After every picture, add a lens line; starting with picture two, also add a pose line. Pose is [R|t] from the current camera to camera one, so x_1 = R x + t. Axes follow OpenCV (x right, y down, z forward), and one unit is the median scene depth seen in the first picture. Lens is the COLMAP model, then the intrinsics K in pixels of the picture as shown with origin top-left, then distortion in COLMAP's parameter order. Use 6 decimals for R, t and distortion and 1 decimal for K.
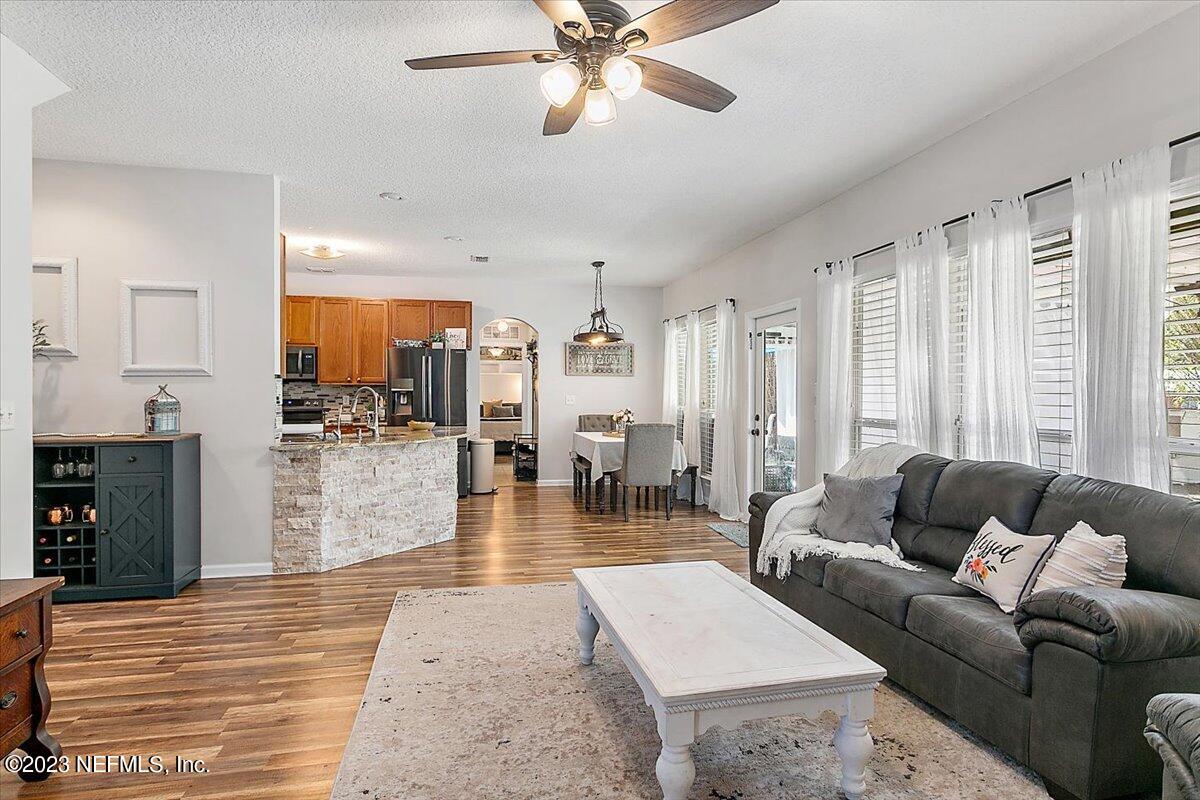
lens RADIAL K [[669.9, 0, 600.0], [0, 669.9, 400.0], [0, 0, 1]] dist [-0.001638, -0.000553]
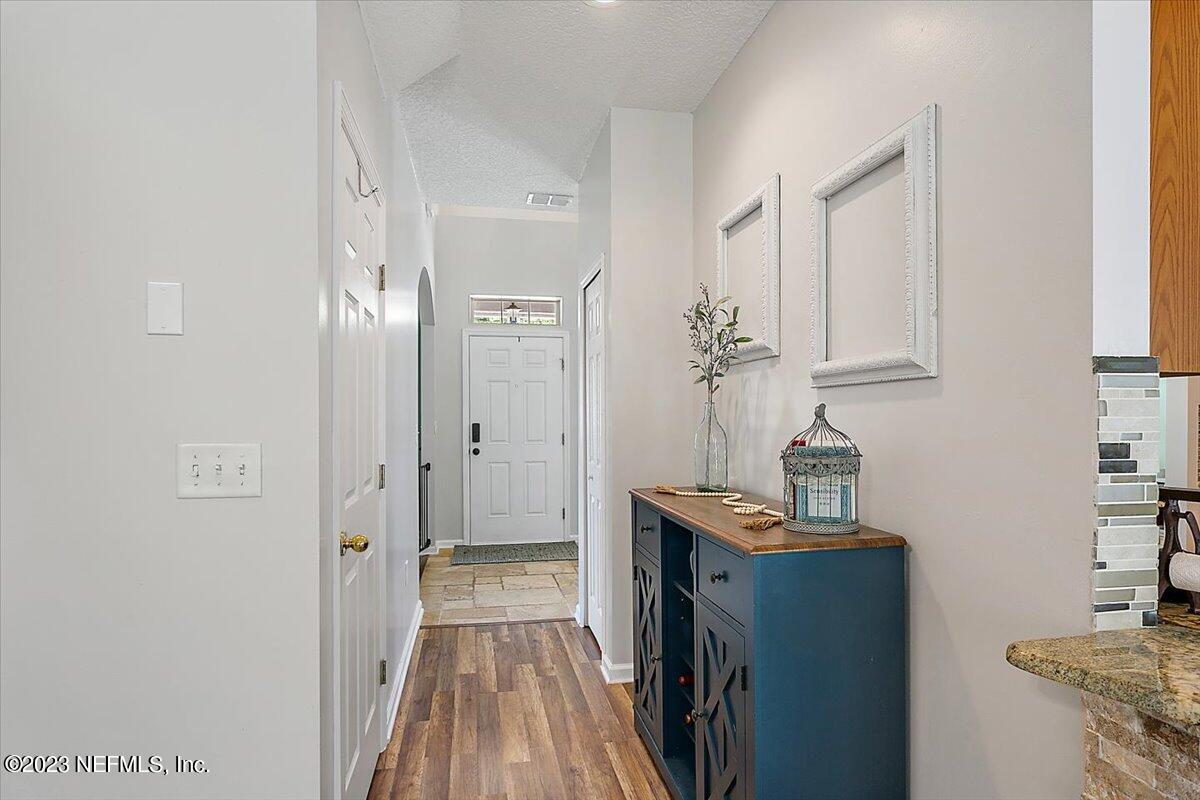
lens RADIAL K [[669.9, 0, 600.0], [0, 669.9, 400.0], [0, 0, 1]] dist [-0.001638, -0.000553]
pose [[-0.027870, -0.016702, -0.999472, -0.232474], [0.000330, 0.999860, -0.016718, -0.018889], [0.999612, -0.000796, -0.027860, 0.852388]]
